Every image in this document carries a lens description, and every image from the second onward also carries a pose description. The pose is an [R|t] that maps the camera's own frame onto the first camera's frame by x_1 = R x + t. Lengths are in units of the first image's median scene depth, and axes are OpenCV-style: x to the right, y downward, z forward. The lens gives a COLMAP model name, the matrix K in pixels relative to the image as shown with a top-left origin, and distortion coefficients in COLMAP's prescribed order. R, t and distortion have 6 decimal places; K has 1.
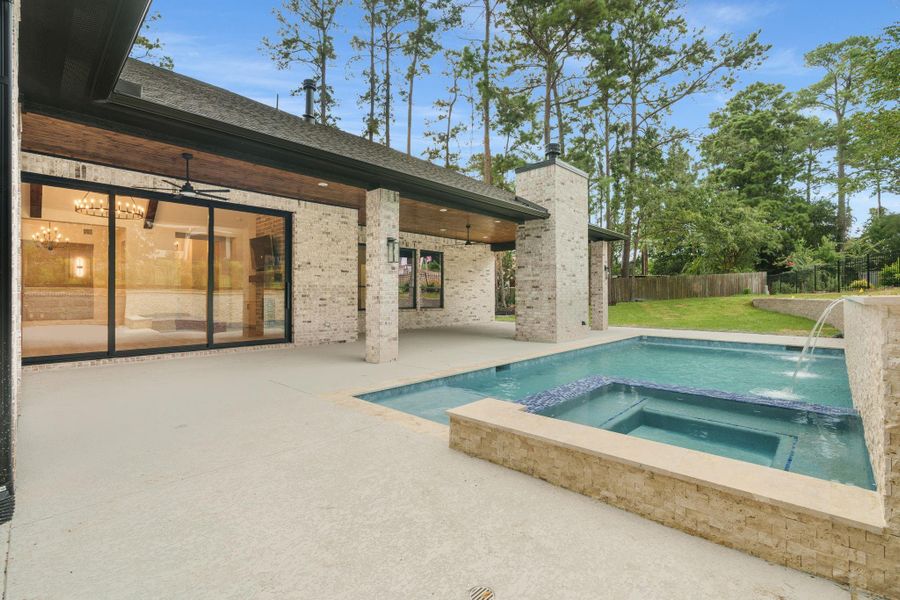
lens RADIAL K [[408.4, 0, 450.0], [0, 408.4, 300.0], [0, 0, 1]] dist [-0.002091, 0.000246]
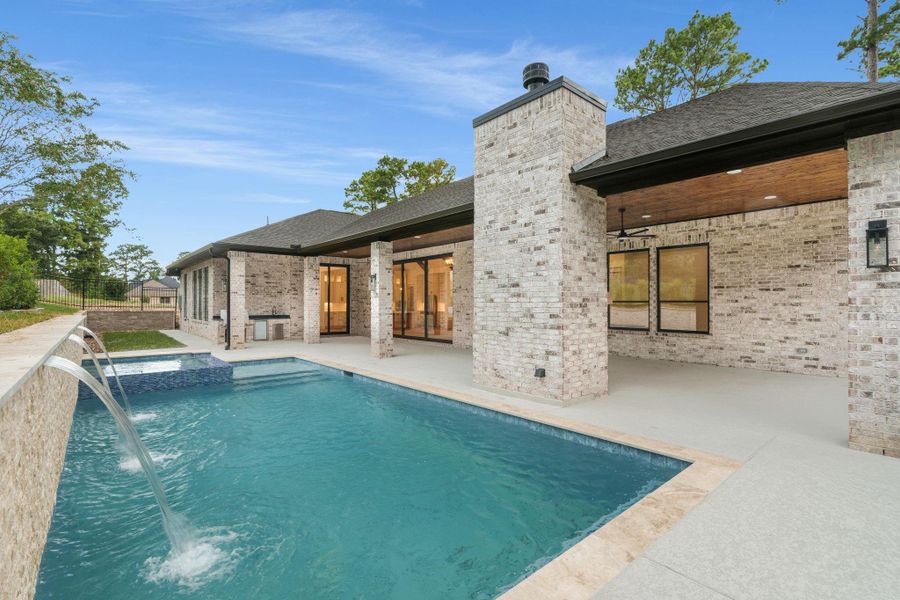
lens RADIAL K [[408.4, 0, 450.0], [0, 408.4, 300.0], [0, 0, 1]] dist [-0.002091, 0.000246]
pose [[-0.099739, -0.007483, -0.994985, 0.953748], [-0.010450, 0.999924, -0.006472, -0.036024], [0.994959, 0.009752, -0.099810, 1.031672]]
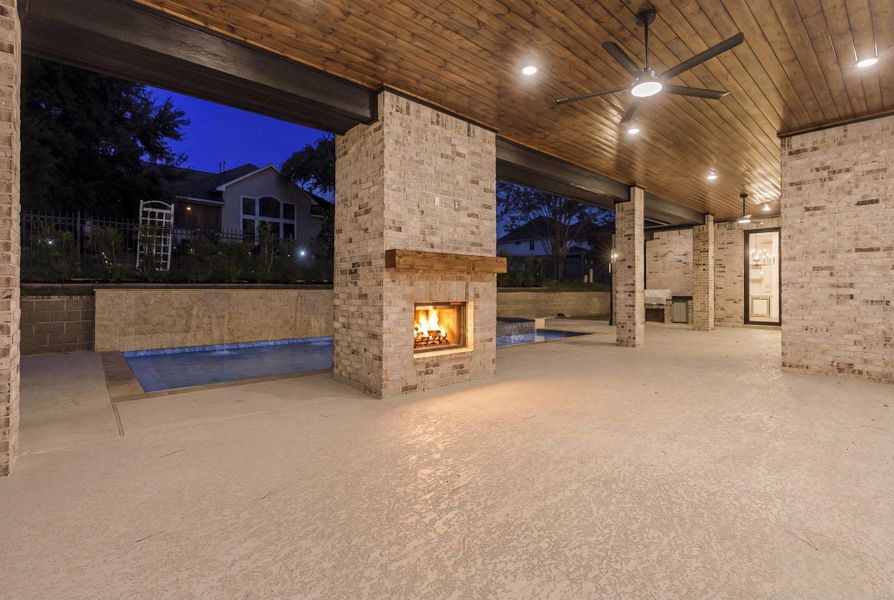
lens RADIAL K [[410.1, 0, 448.1], [0, 410.1, 290.5], [0, 0, 1]] dist [-0.001615, 0.000111]
pose [[-0.996395, -0.002617, 0.084800, 0.185772], [-0.001589, 0.999924, 0.012188, -0.017312], [-0.084826, 0.012009, -0.996323, 1.652553]]
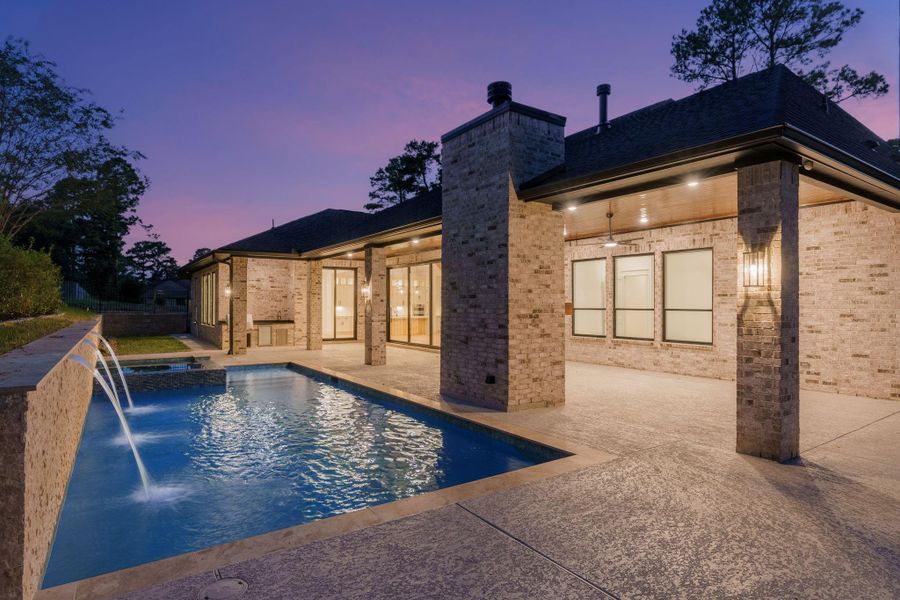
lens RADIAL K [[482.4, 0, 448.4], [0, 482.4, 303.0], [0, 0, 1]] dist [0.003553, -0.000248]
pose [[-0.208937, -0.003142, -0.977924, 1.089572], [-0.013623, 0.999907, -0.000302, -0.052365], [0.977834, 0.013259, -0.208961, 1.191490]]
